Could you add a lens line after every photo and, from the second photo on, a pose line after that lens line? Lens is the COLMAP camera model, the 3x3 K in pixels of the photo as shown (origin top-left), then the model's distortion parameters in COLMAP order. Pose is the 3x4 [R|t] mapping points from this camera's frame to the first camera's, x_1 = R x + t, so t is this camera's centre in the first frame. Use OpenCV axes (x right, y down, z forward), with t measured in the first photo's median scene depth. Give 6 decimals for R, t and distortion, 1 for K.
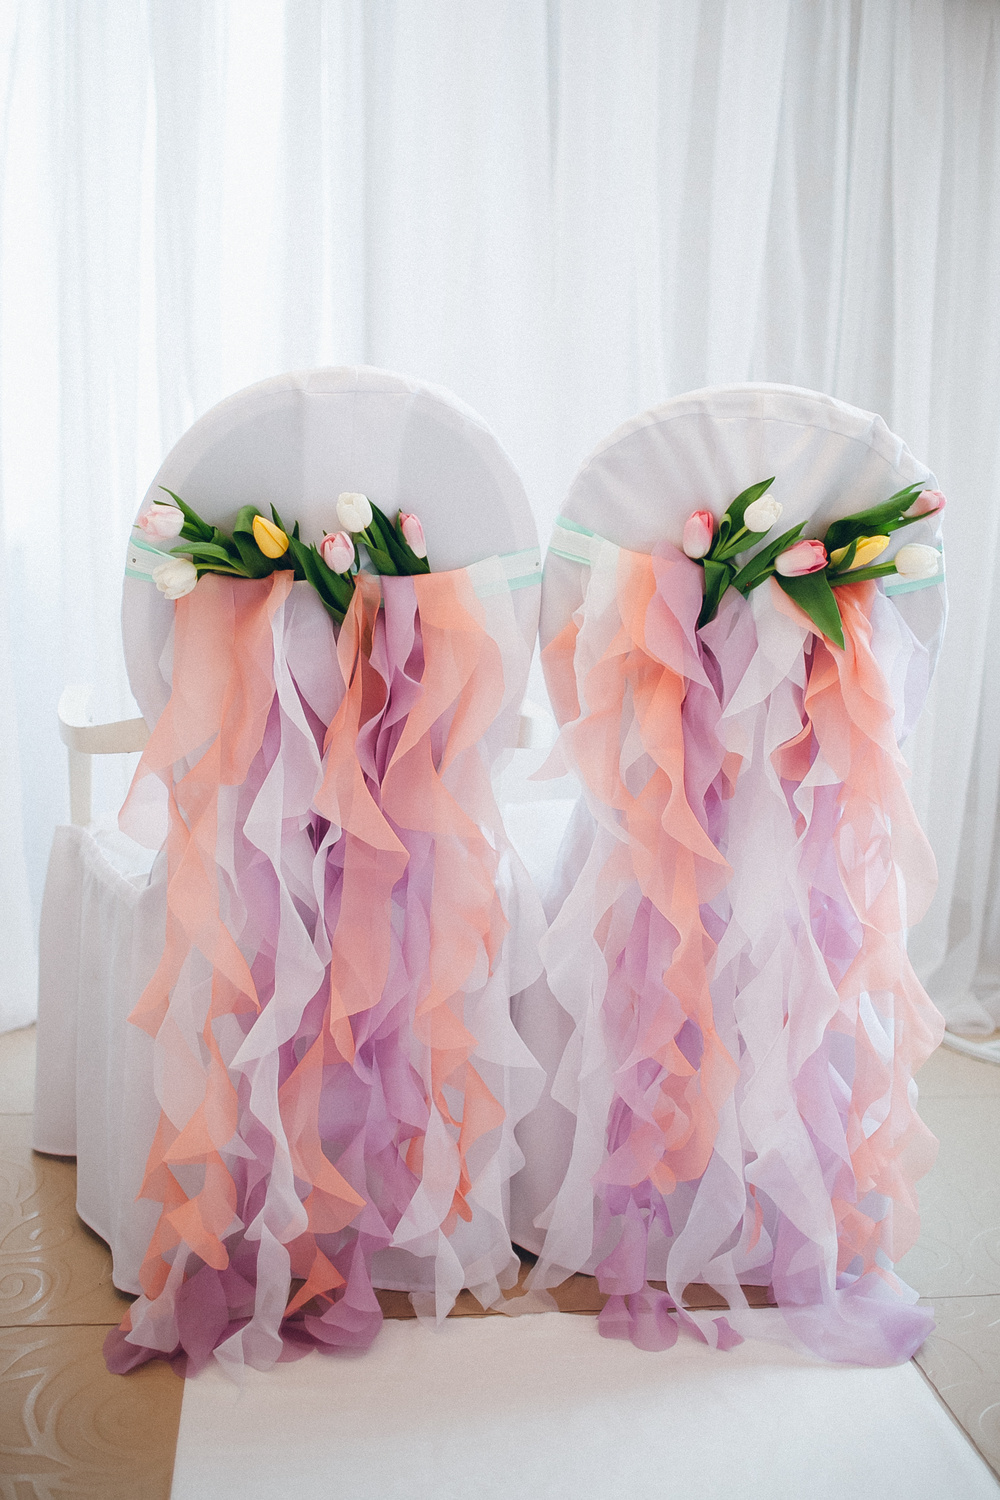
lens RADIAL K [[1582.2, 0, 469.3], [0, 1582.2, 666.5], [0, 0, 1]] dist [-0.060504, 0.000000]
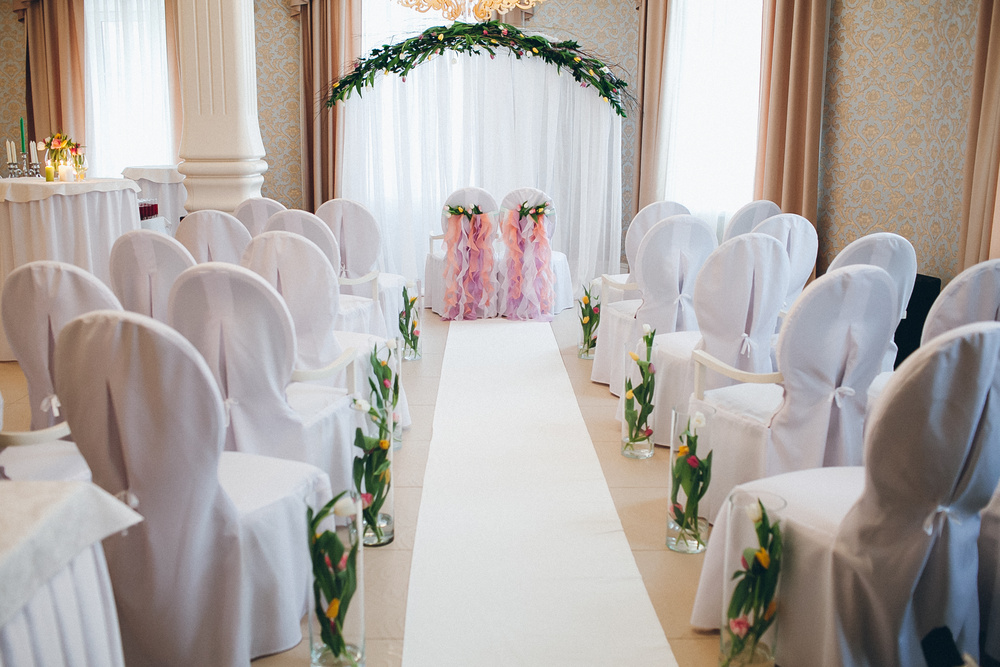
lens RADIAL K [[1054.8, 0, 492.4], [0, 1054.8, 332.2], [0, 0, 1]] dist [-0.060504, 0.000000]
pose [[0.996446, 0.000726, -0.084229, 0.437613], [0.007978, 0.994654, 0.102959, -0.015246], [0.083854, -0.103265, 0.991113, -3.936313]]
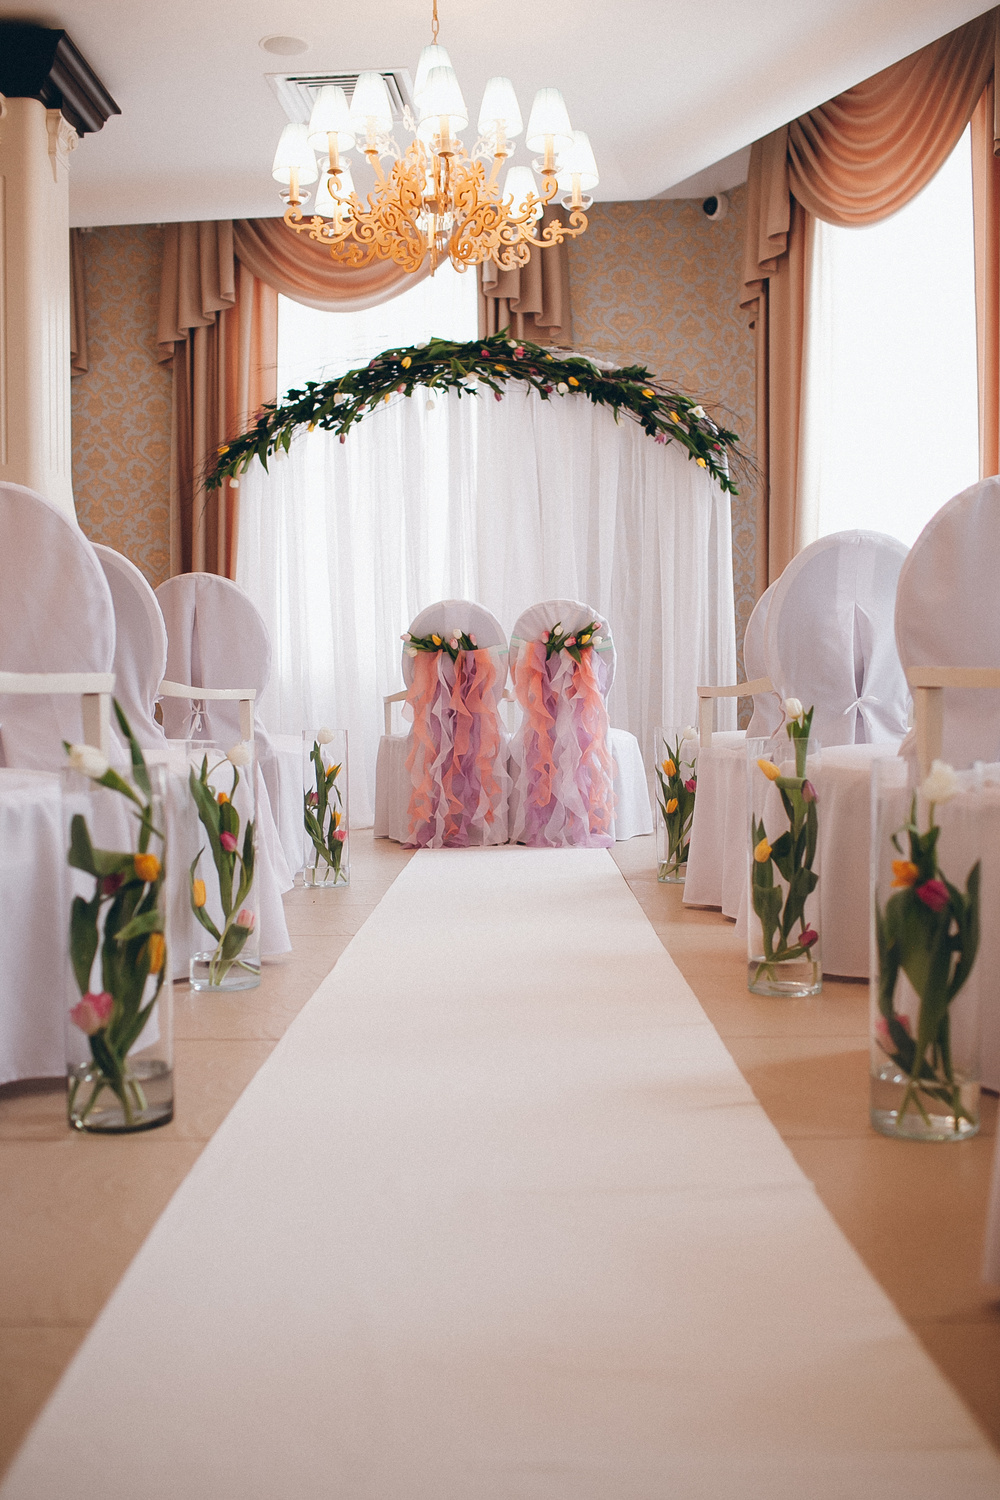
lens RADIAL K [[1582.2, 0, 504.7], [0, 1582.2, 752.3], [0, 0, 1]] dist [-0.060504, 0.000000]
pose [[0.993484, -0.029546, -0.110079, 0.475603], [0.020019, 0.996036, -0.086673, 0.548044], [0.112203, 0.083905, 0.990137, -2.927356]]
